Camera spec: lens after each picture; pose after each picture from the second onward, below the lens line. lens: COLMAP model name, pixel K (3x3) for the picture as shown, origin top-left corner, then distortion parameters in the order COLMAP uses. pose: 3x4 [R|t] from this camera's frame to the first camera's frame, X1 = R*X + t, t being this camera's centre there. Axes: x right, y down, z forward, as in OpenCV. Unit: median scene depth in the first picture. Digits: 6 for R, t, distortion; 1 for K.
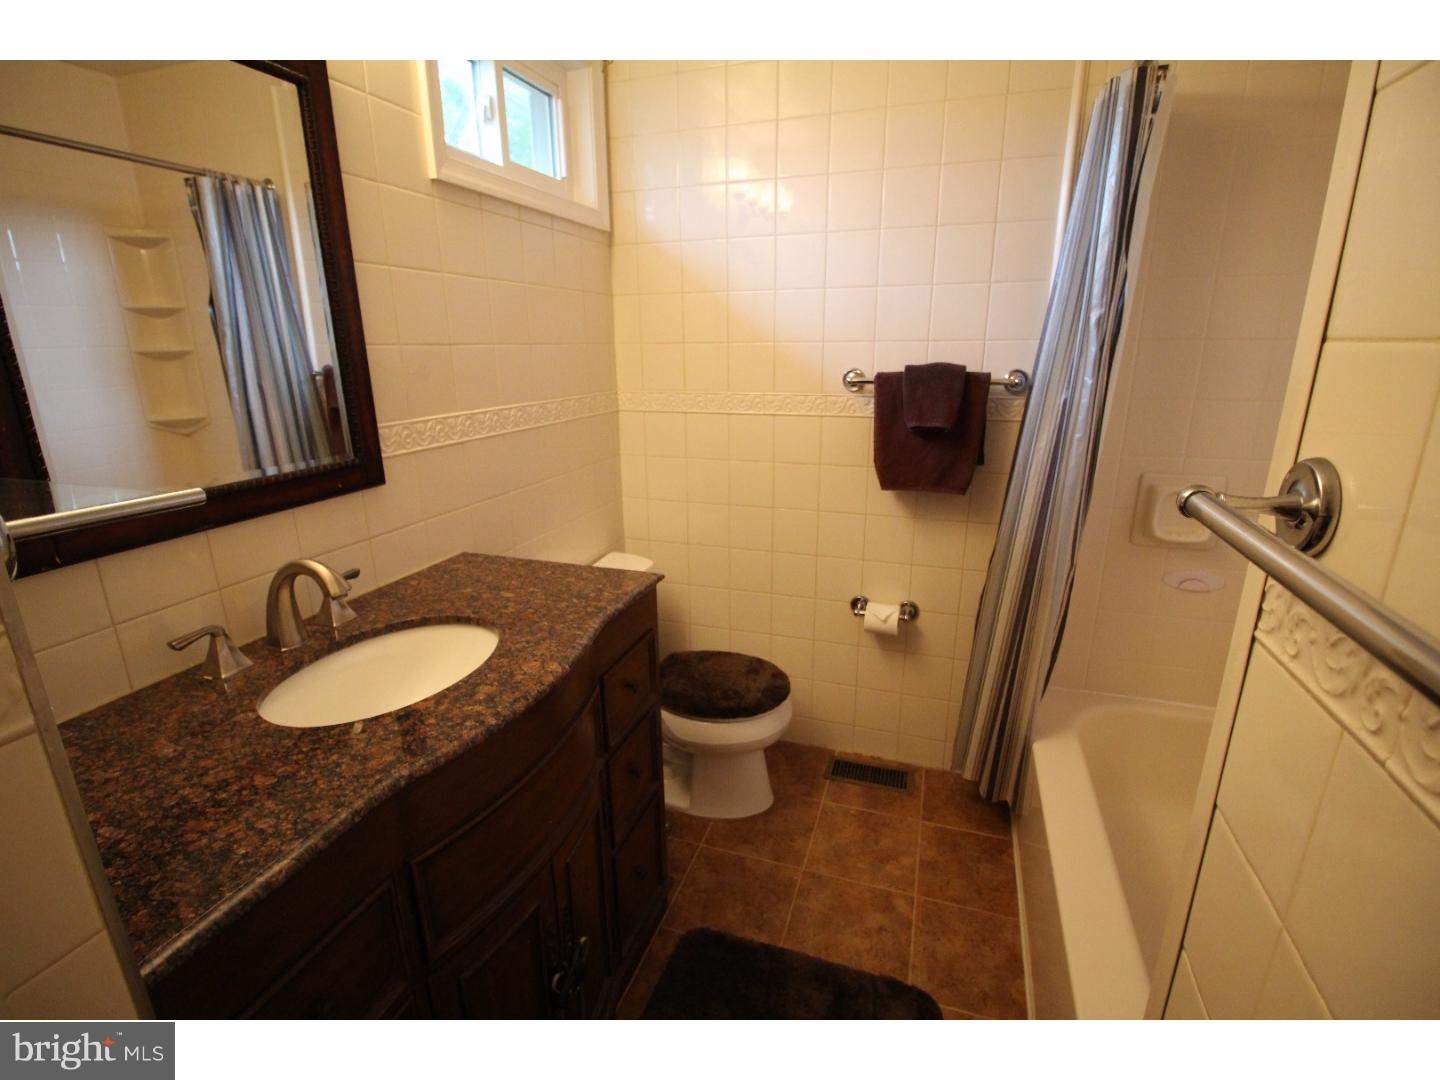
lens RADIAL K [[676.7, 0, 720.0], [0, 676.7, 540.0], [0, 0, 1]] dist [-0.009080, -0.000404]
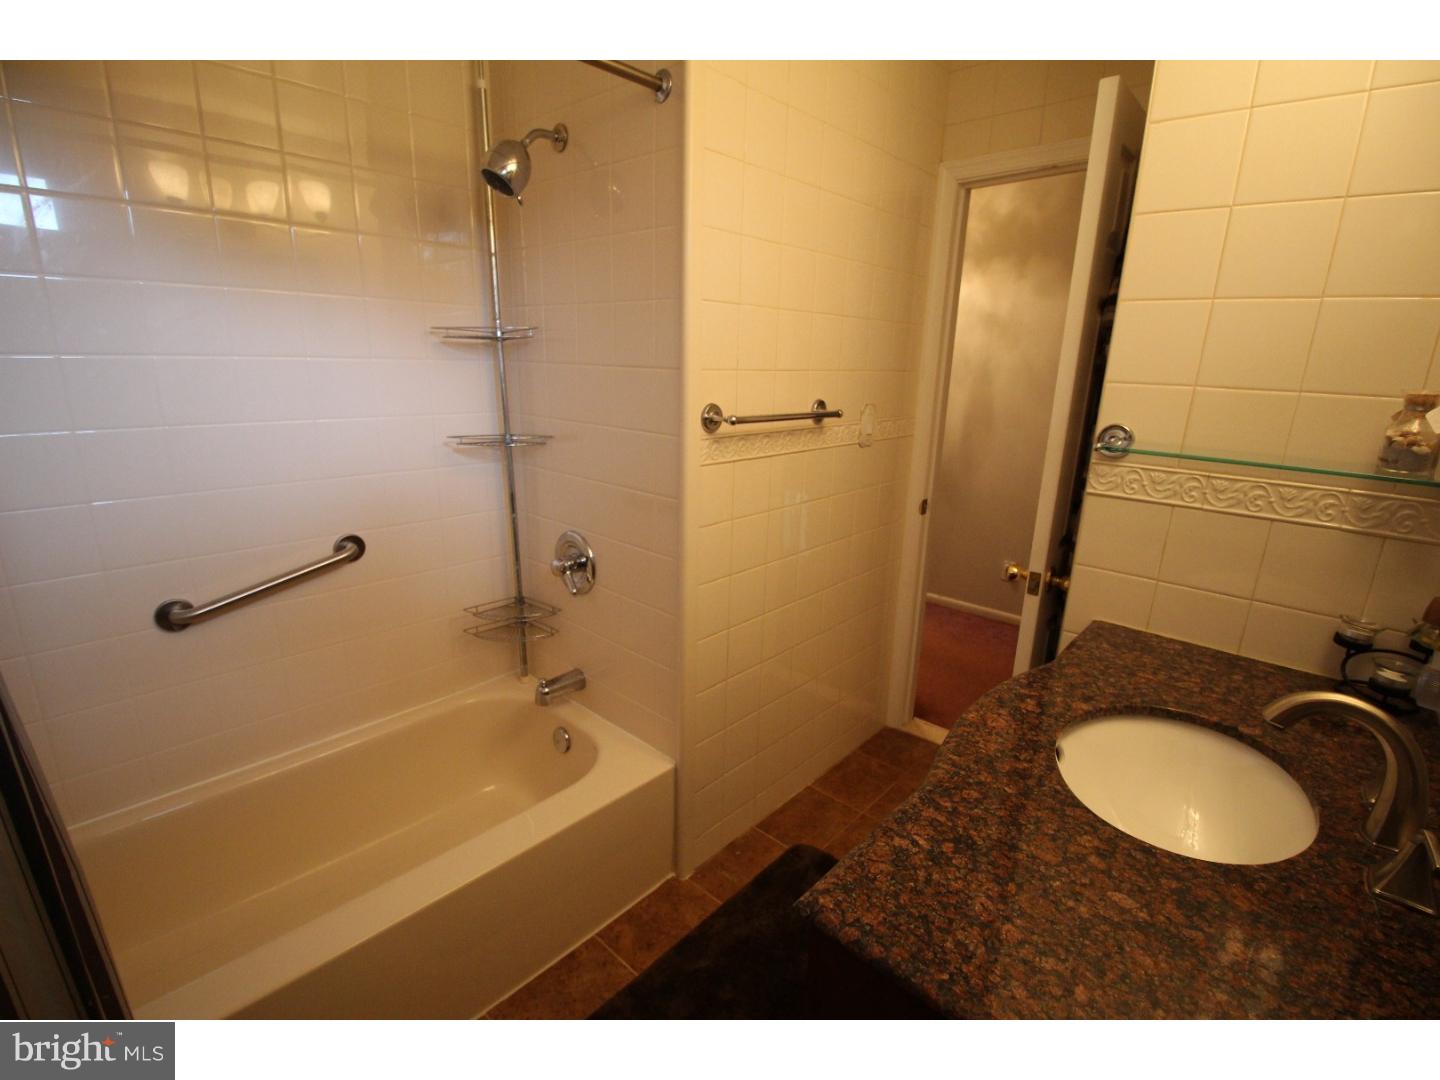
lens RADIAL K [[676.7, 0, 720.0], [0, 676.7, 540.0], [0, 0, 1]] dist [-0.009080, -0.000404]
pose [[-0.916636, -0.120745, 0.381051, -0.208744], [0.093766, 0.861734, 0.498620, -0.452629], [-0.388570, 0.492783, -0.778575, 1.456567]]
